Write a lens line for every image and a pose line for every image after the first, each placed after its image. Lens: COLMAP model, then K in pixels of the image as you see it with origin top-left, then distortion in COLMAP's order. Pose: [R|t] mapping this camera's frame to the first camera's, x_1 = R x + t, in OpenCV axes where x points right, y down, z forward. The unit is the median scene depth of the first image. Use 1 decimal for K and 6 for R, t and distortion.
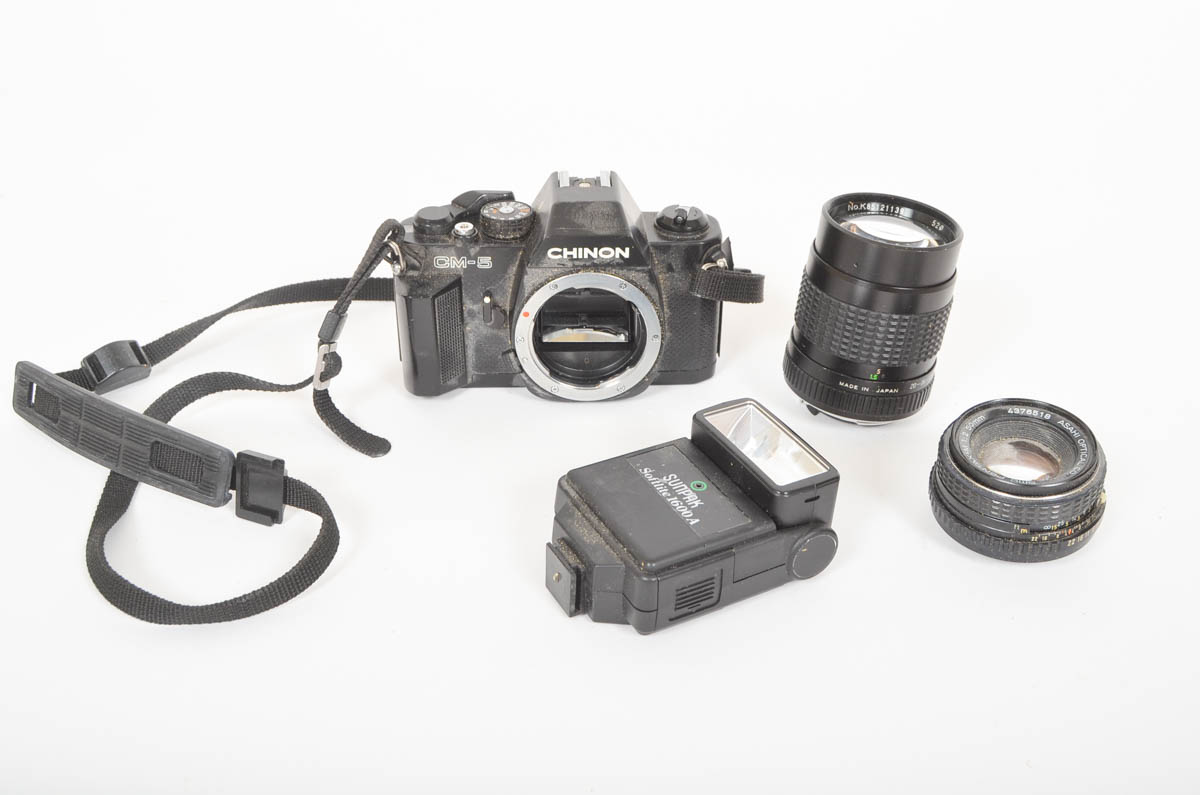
lens RADIAL K [[1247.3, 0, 600.0], [0, 1247.3, 397.5], [0, 0, 1]] dist [-0.074739, 0.000375]
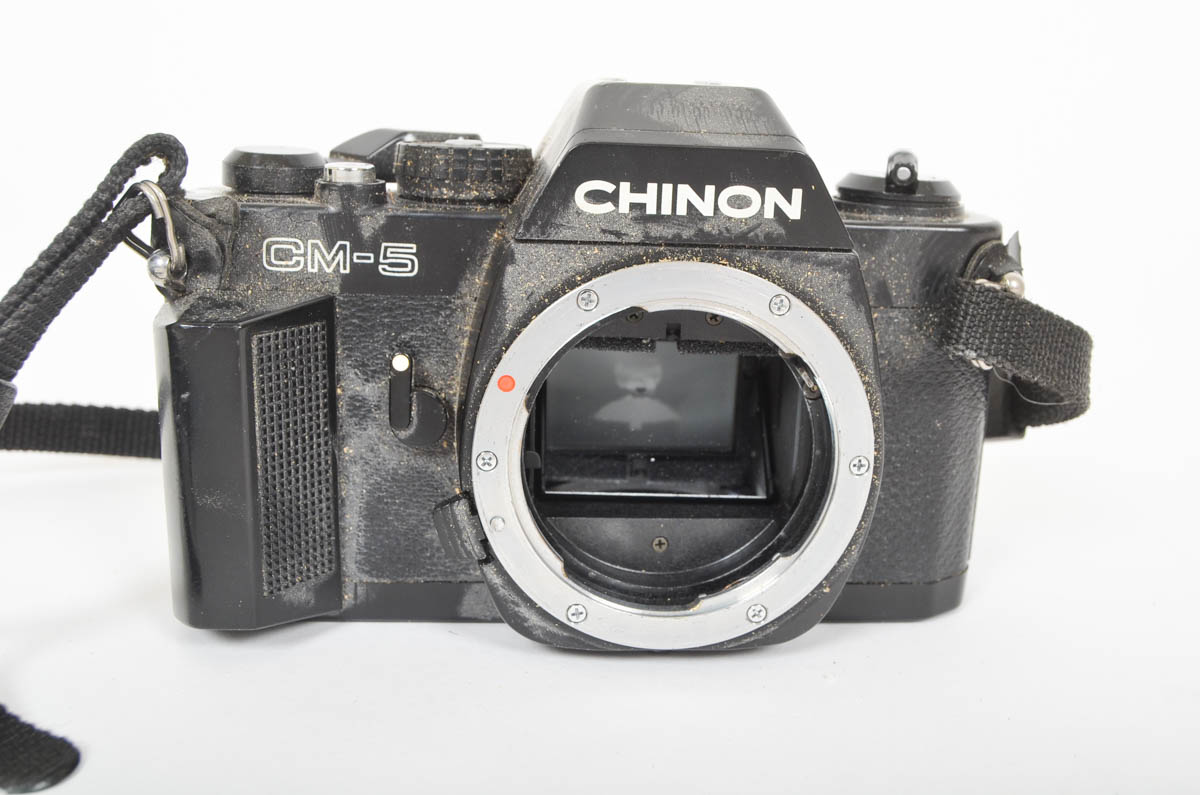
lens RADIAL K [[1247.3, 0, 600.0], [0, 1247.3, 397.5], [0, 0, 1]] dist [-0.074739, 0.000375]
pose [[0.999327, 0.018357, 0.031758, -0.043469], [-0.008148, 0.955227, -0.295761, 0.041464], [-0.035765, 0.295303, 0.954734, 0.655828]]
